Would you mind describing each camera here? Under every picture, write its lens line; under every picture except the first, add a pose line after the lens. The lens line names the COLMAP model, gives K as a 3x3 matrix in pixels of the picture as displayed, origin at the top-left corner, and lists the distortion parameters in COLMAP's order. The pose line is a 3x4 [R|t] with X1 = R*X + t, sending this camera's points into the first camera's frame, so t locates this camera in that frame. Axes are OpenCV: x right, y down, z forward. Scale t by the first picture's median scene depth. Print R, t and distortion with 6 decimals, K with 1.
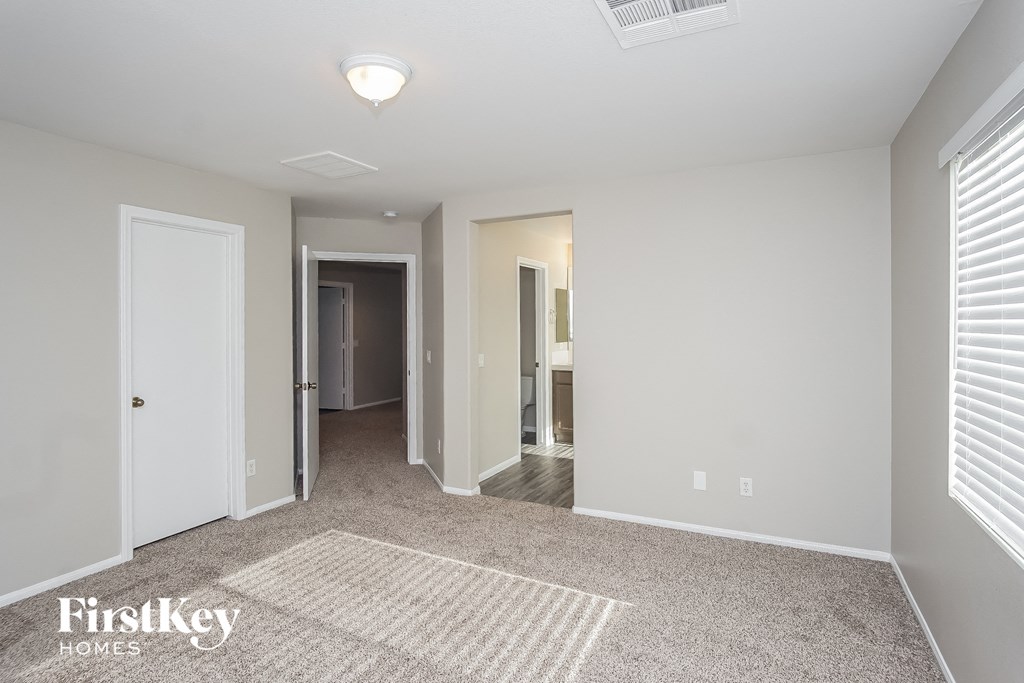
lens RADIAL K [[553.9, 0, 506.7], [0, 553.9, 332.3], [0, 0, 1]] dist [-0.003788, 0.000942]
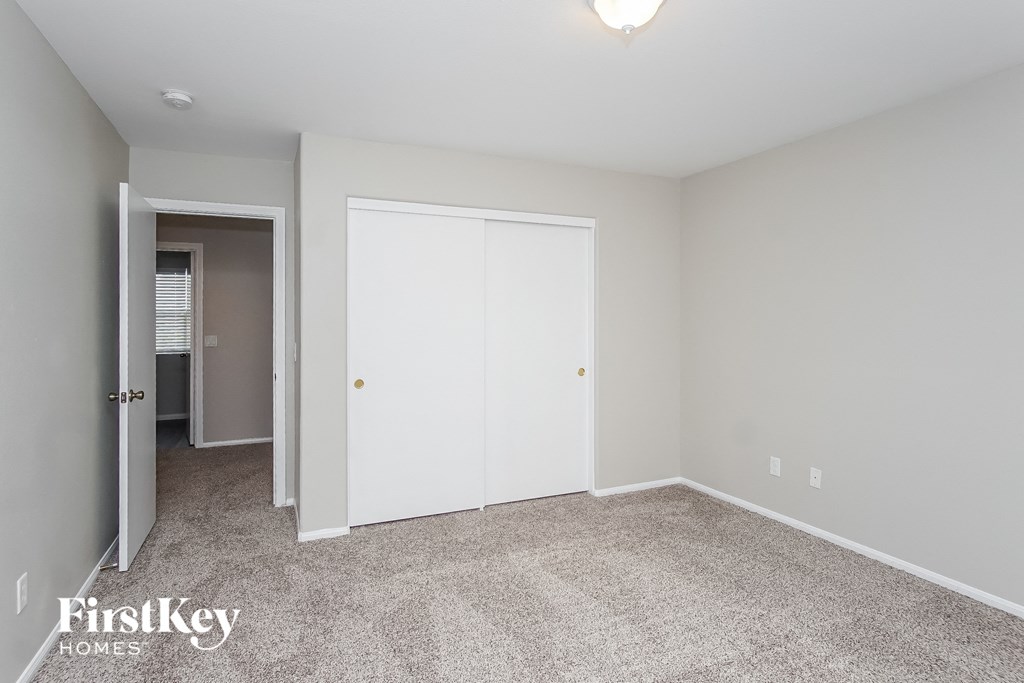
lens RADIAL K [[545.6, 0, 511.2], [0, 545.6, 312.7], [0, 0, 1]] dist [0.003593, 0.001245]
pose [[0.751401, -0.002915, -0.659839, 0.229483], [0.000649, 0.999993, -0.003679, -0.002791], [0.659845, 0.002336, 0.751398, 0.428638]]
